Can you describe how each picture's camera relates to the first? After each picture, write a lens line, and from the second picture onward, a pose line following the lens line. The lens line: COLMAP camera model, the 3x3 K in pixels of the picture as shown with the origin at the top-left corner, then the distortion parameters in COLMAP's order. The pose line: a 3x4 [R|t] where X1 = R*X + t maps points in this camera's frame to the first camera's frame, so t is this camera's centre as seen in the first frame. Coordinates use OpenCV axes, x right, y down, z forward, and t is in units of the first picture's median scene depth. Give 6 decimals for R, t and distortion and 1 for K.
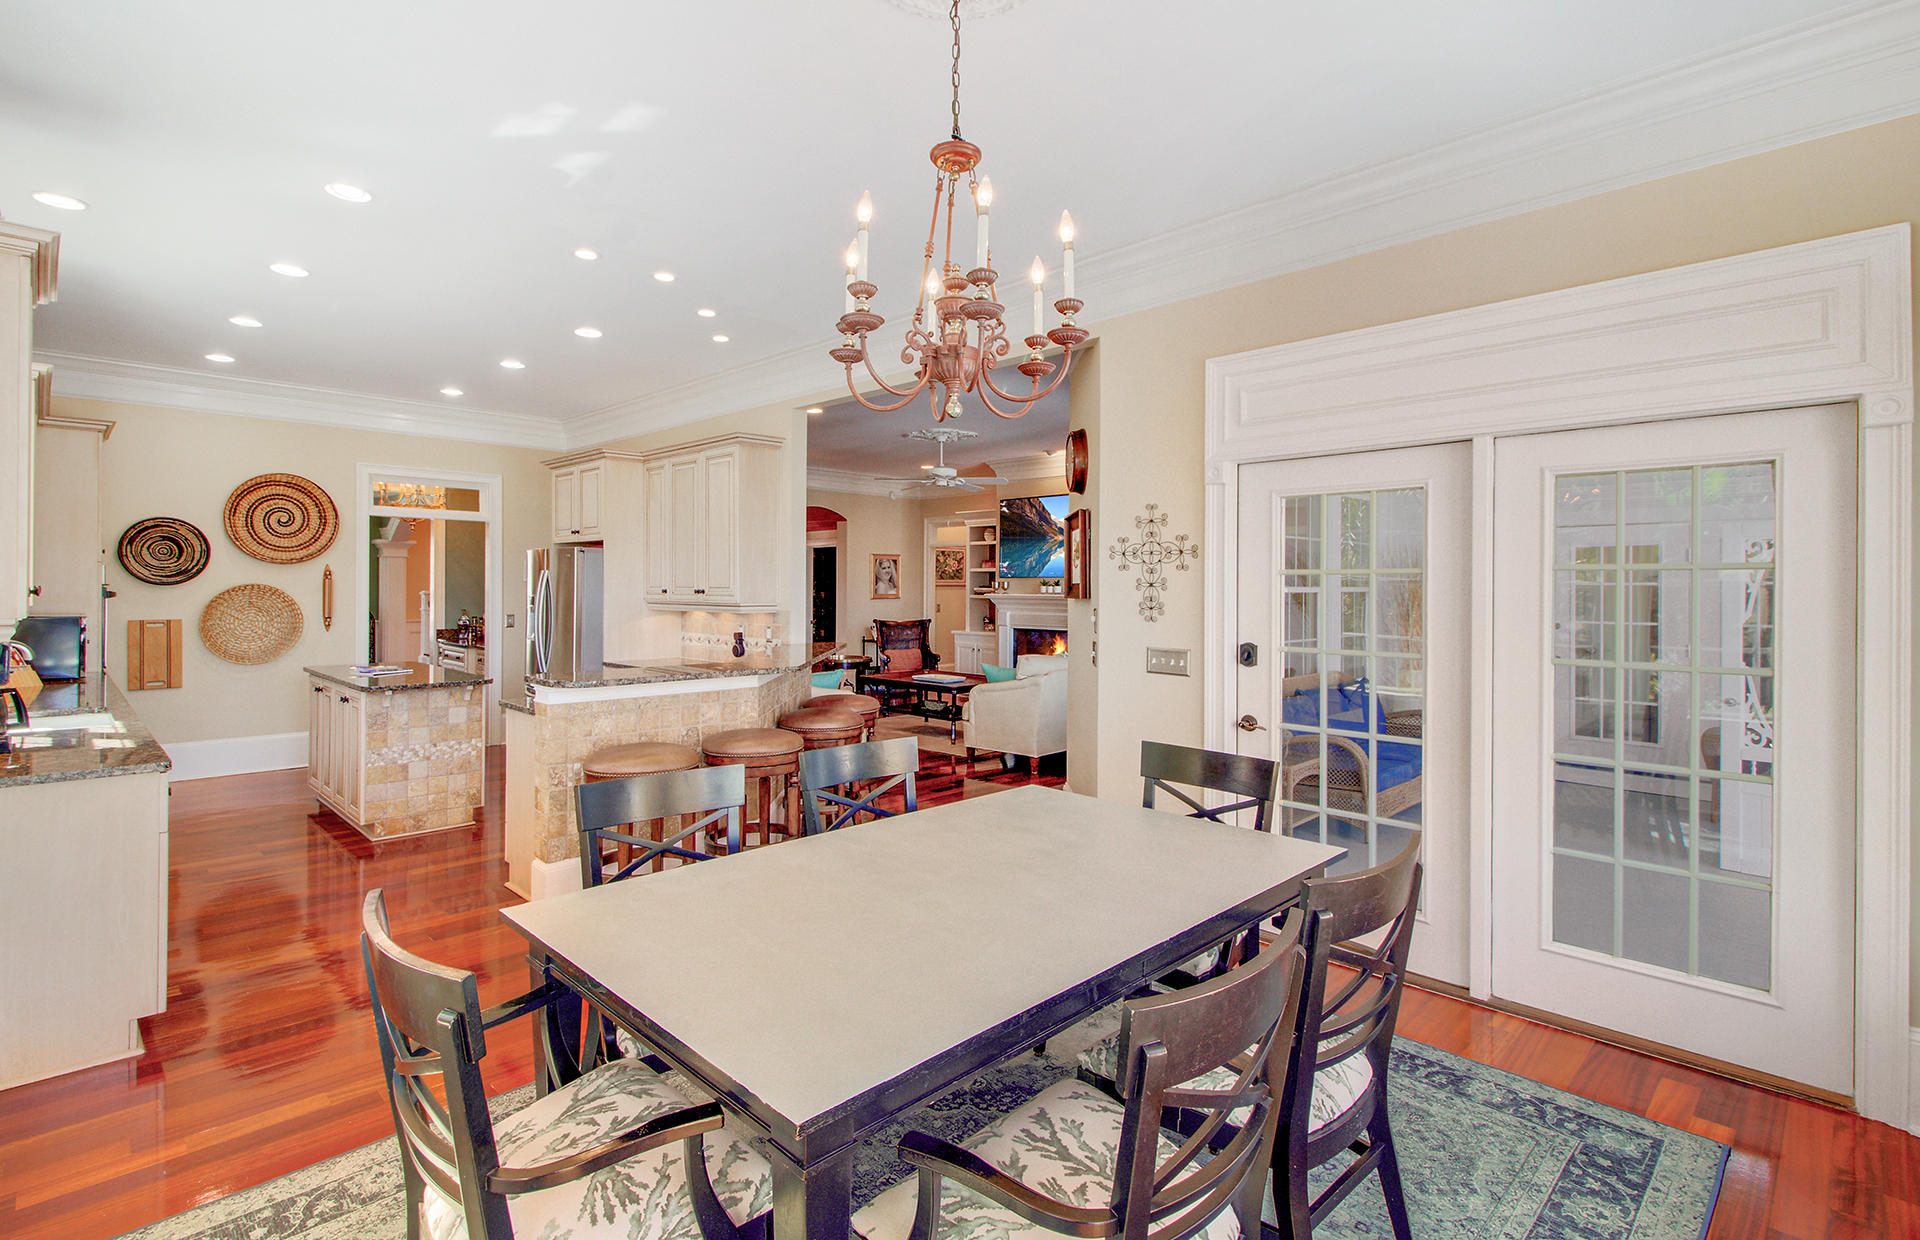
lens RADIAL K [[892.2, 0, 939.6], [0, 892.2, 618.3], [0, 0, 1]] dist [-0.000575, -0.000141]
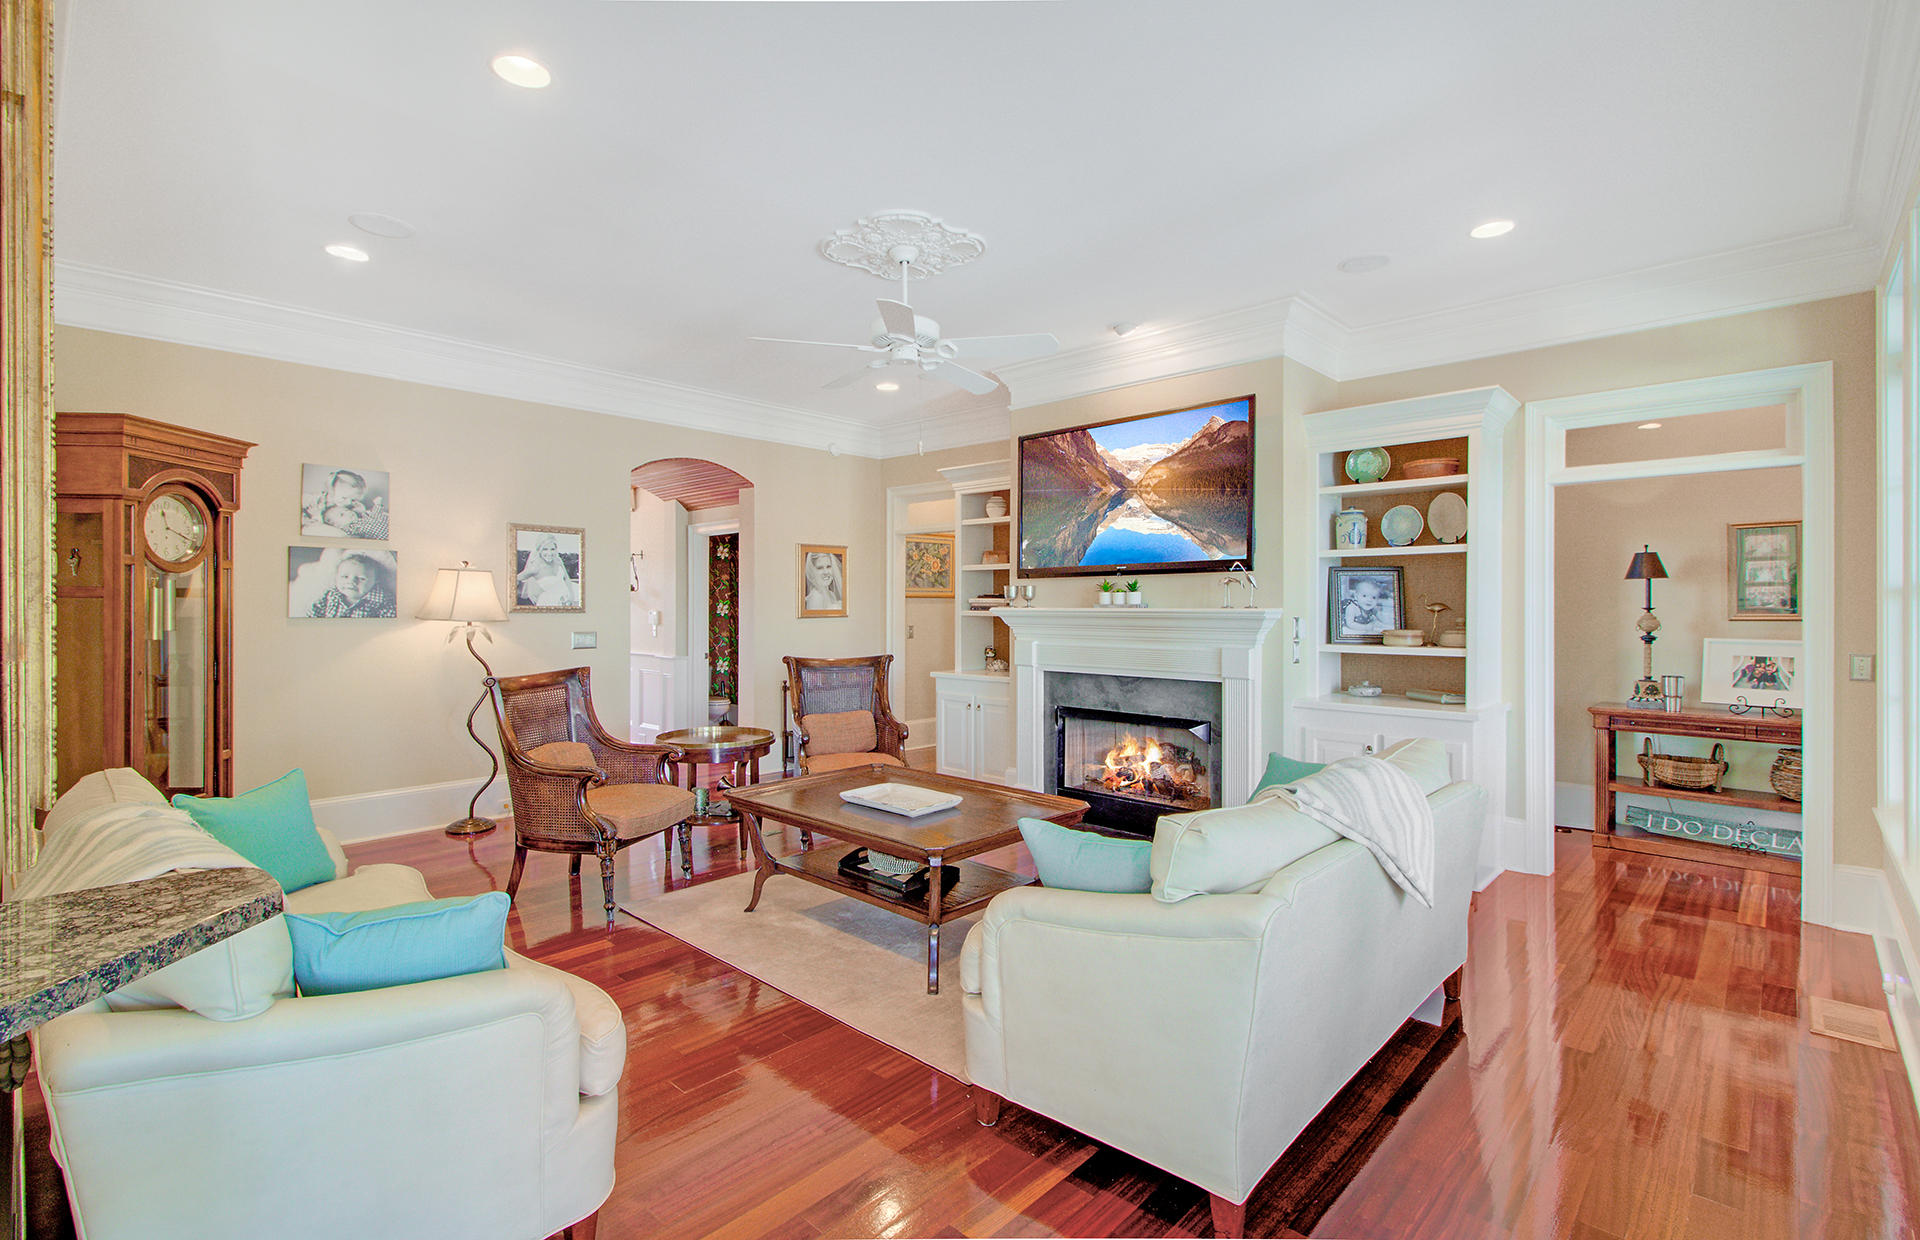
lens RADIAL K [[892.2, 0, 939.6], [0, 892.2, 618.3], [0, 0, 1]] dist [-0.000575, -0.000141]
pose [[0.999808, -0.004738, 0.019013, 0.007557], [0.005109, 0.999796, -0.019544, -0.009756], [-0.018916, 0.019637, 0.999628, 0.424890]]
